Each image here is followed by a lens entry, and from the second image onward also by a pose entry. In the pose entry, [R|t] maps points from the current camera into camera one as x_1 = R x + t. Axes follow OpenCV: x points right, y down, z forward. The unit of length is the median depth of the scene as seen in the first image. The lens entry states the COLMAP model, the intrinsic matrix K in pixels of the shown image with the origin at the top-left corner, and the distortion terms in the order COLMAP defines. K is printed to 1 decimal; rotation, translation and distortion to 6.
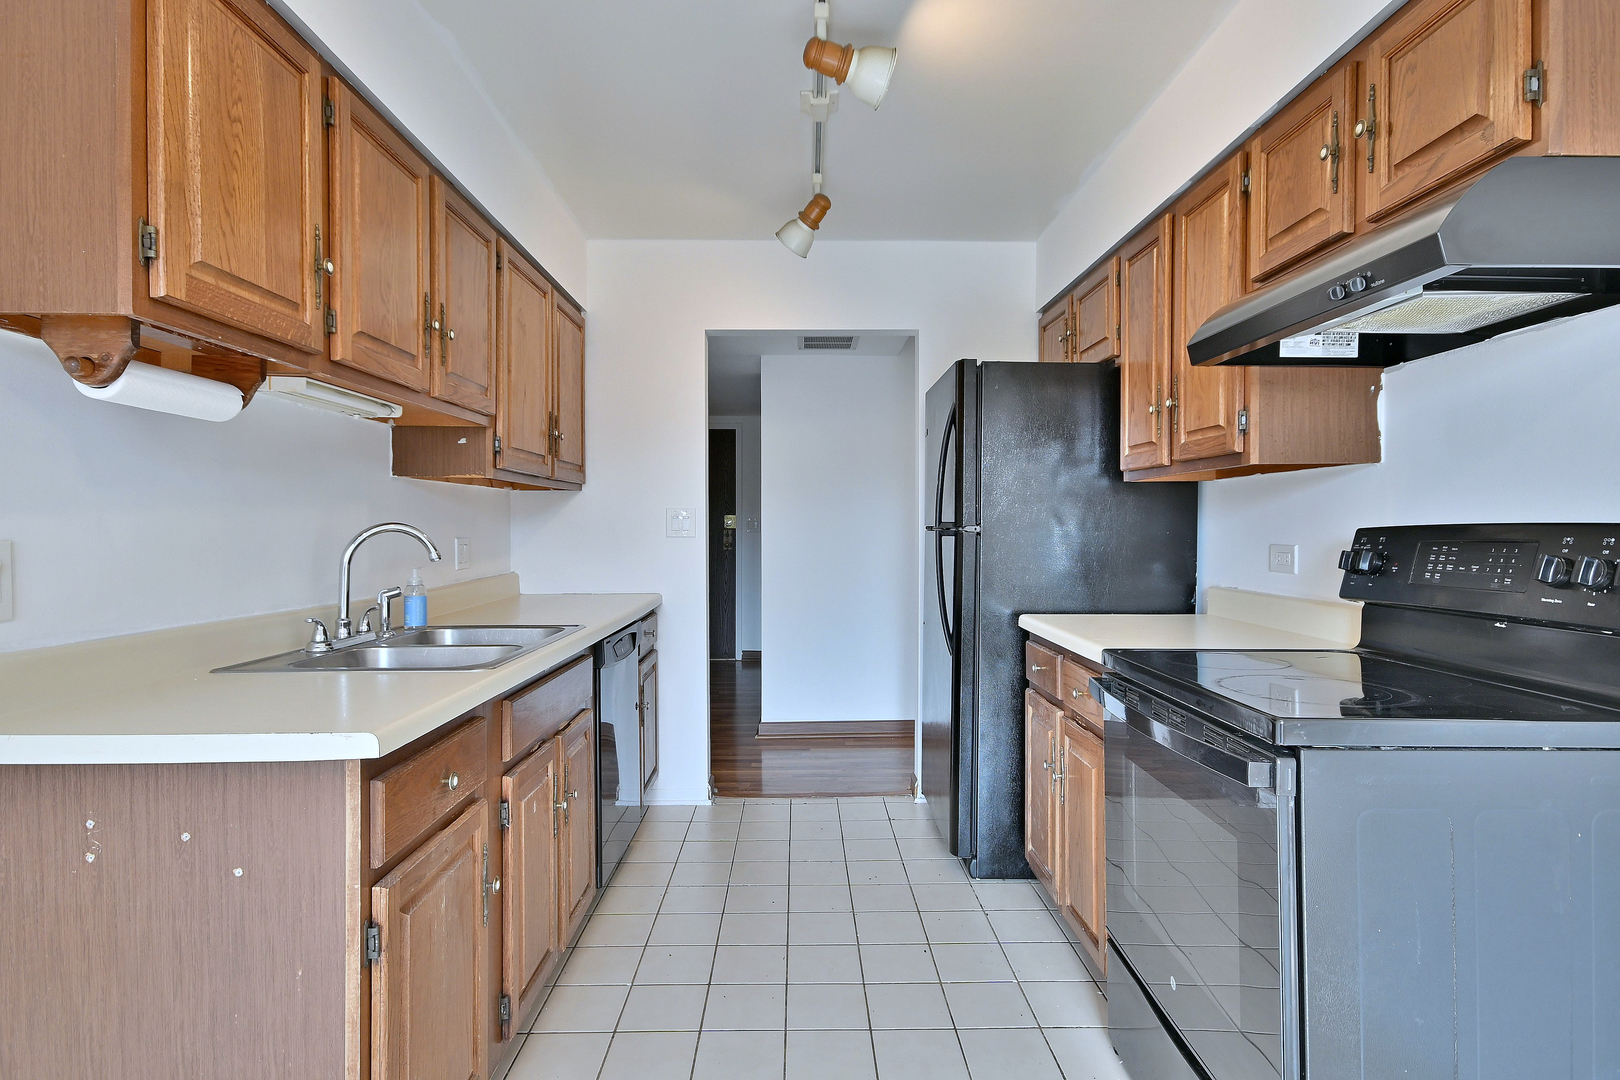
lens RADIAL K [[856.9, 0, 813.0], [0, 856.9, 546.0], [0, 0, 1]] dist [0.015714, -0.000788]
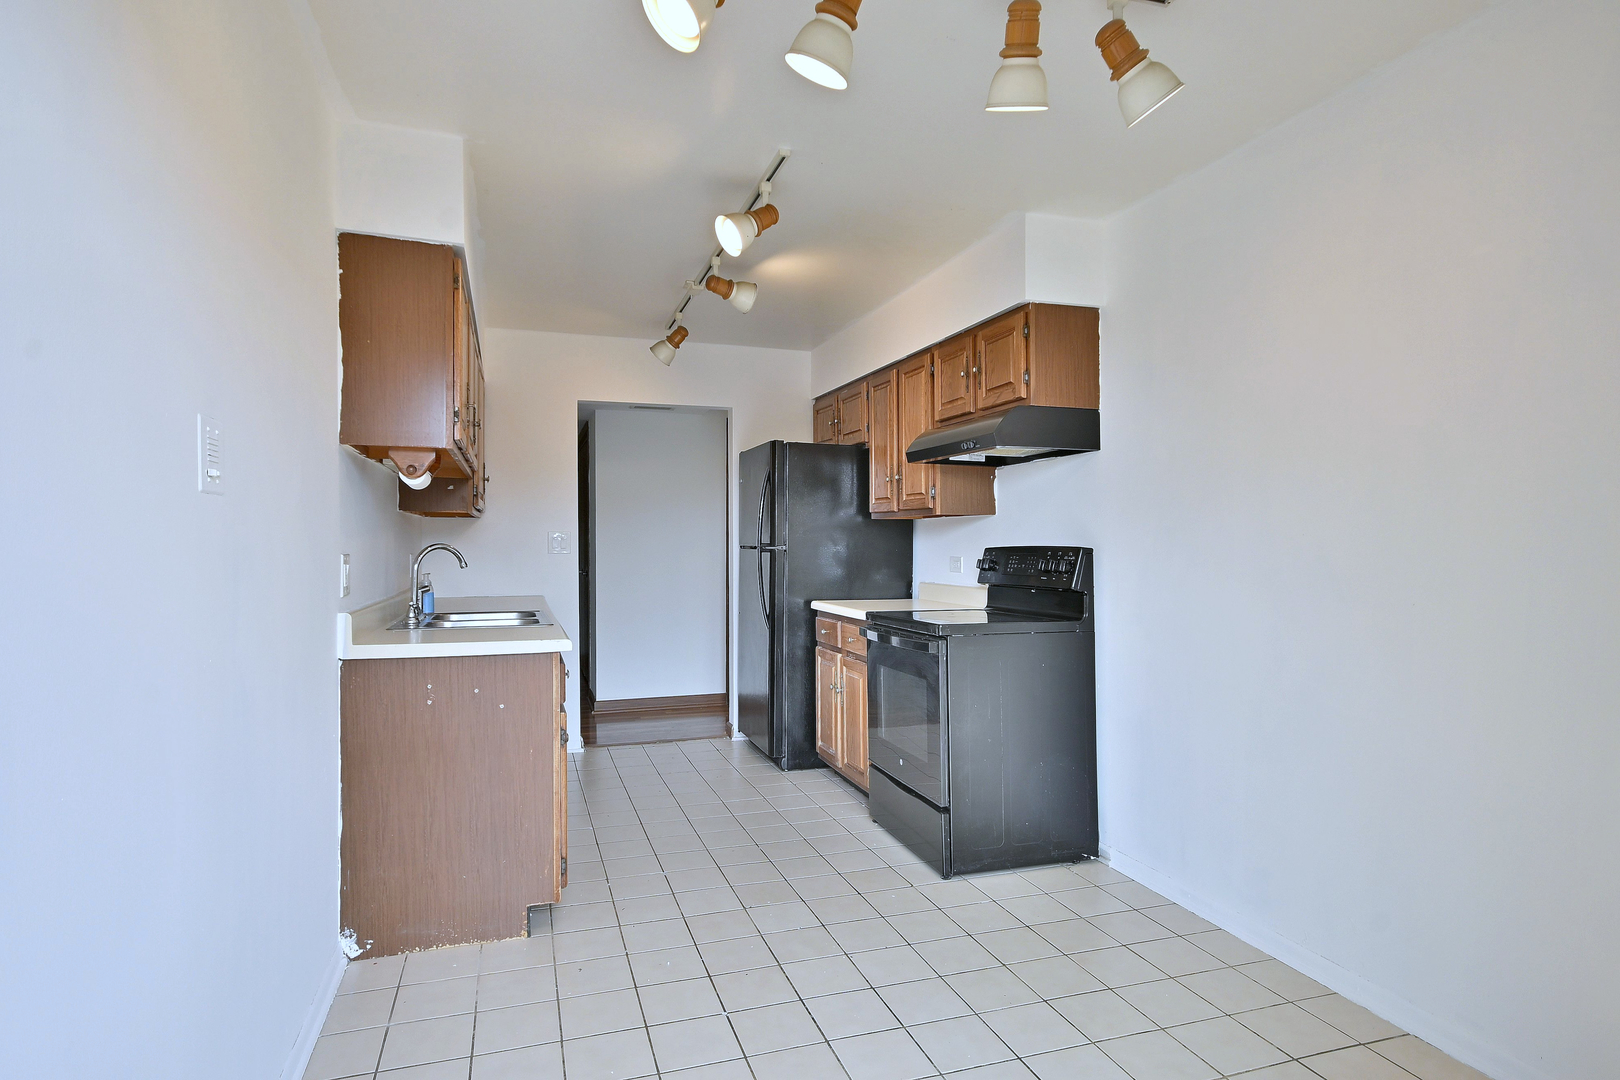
lens RADIAL K [[856.9, 0, 813.0], [0, 856.9, 546.0], [0, 0, 1]] dist [0.015714, -0.000788]
pose [[0.955926, 0.000838, 0.293608, -0.274859], [0.005651, 0.999758, -0.021250, 0.012761], [-0.293555, 0.021973, 0.955690, -0.646835]]
